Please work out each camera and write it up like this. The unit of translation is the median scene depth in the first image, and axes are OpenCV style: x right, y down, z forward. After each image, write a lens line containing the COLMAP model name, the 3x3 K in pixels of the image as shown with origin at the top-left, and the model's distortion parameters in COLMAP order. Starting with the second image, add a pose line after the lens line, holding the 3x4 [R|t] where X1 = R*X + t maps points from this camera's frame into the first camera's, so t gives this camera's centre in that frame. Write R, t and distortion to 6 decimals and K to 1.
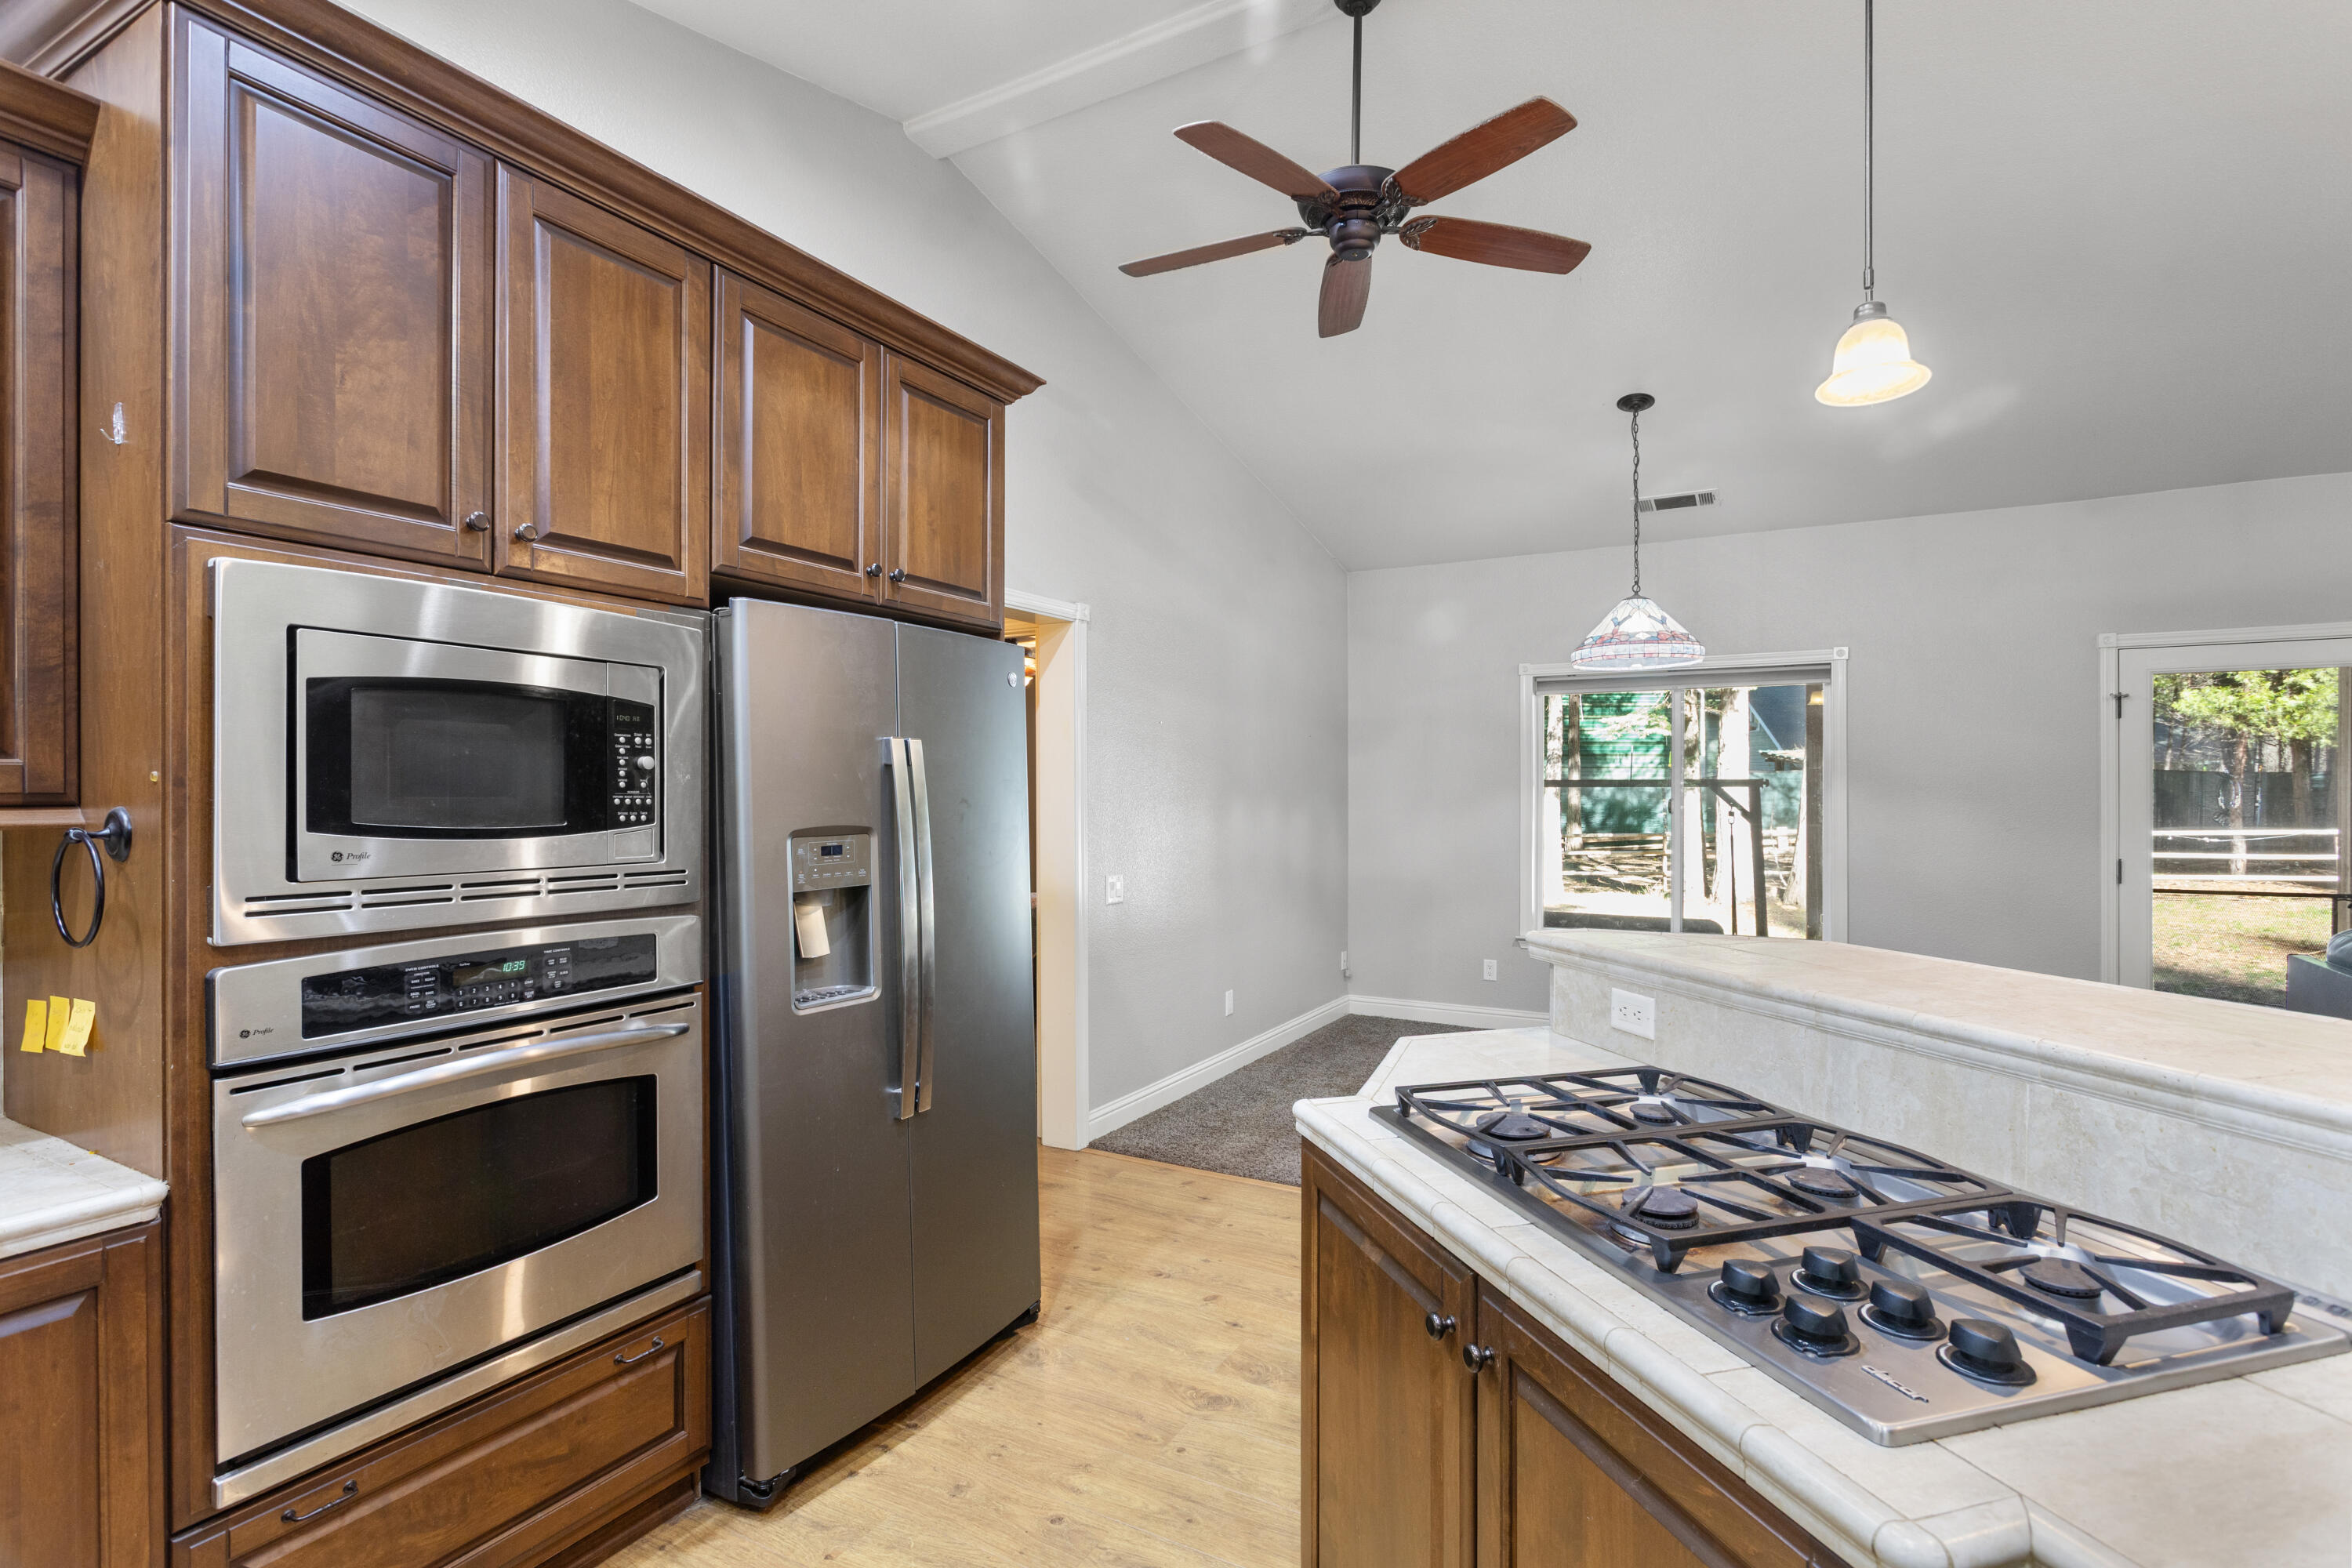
lens RADIAL K [[1144.0, 0, 1176.0], [0, 1144.0, 784.0], [0, 0, 1]] dist [-0.000574, -0.000184]
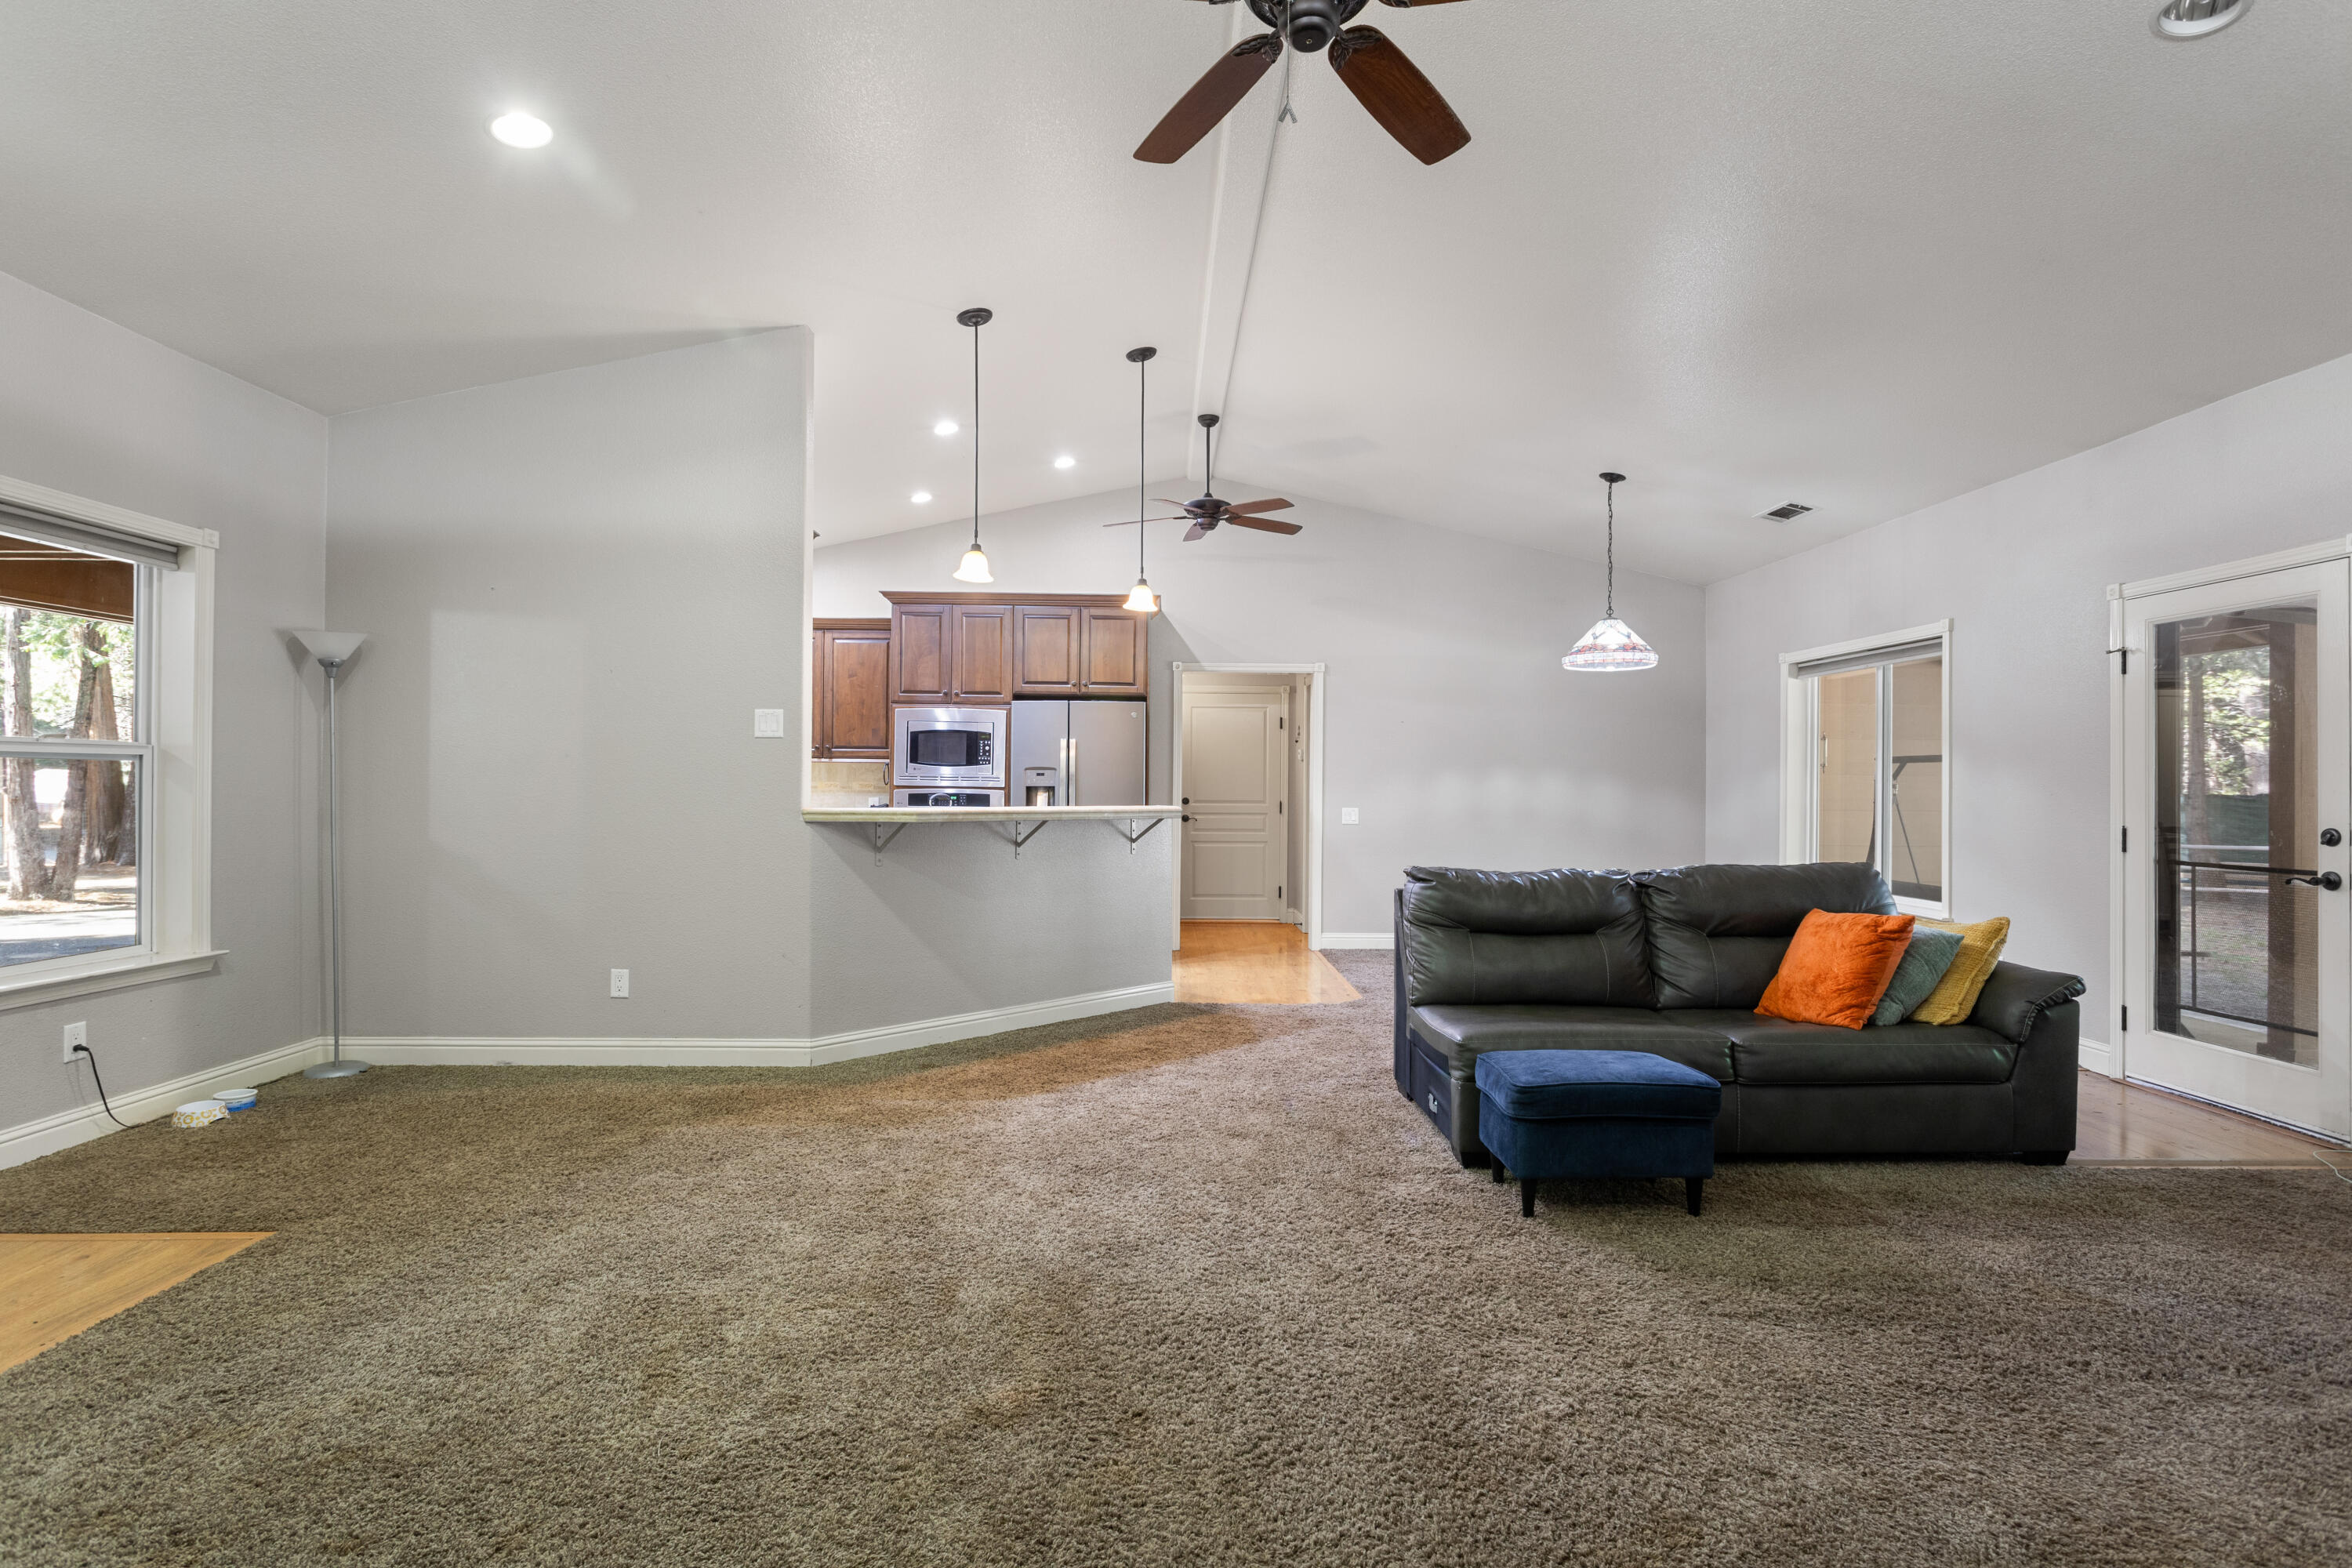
lens RADIAL K [[1144.0, 0, 1176.0], [0, 1144.0, 784.0], [0, 0, 1]] dist [-0.000574, -0.000184]
pose [[0.492896, 0.008031, -0.870051, 2.901869], [-0.004379, 0.999968, 0.006749, 0.066005], [0.870077, 0.000483, 0.492915, -0.294937]]
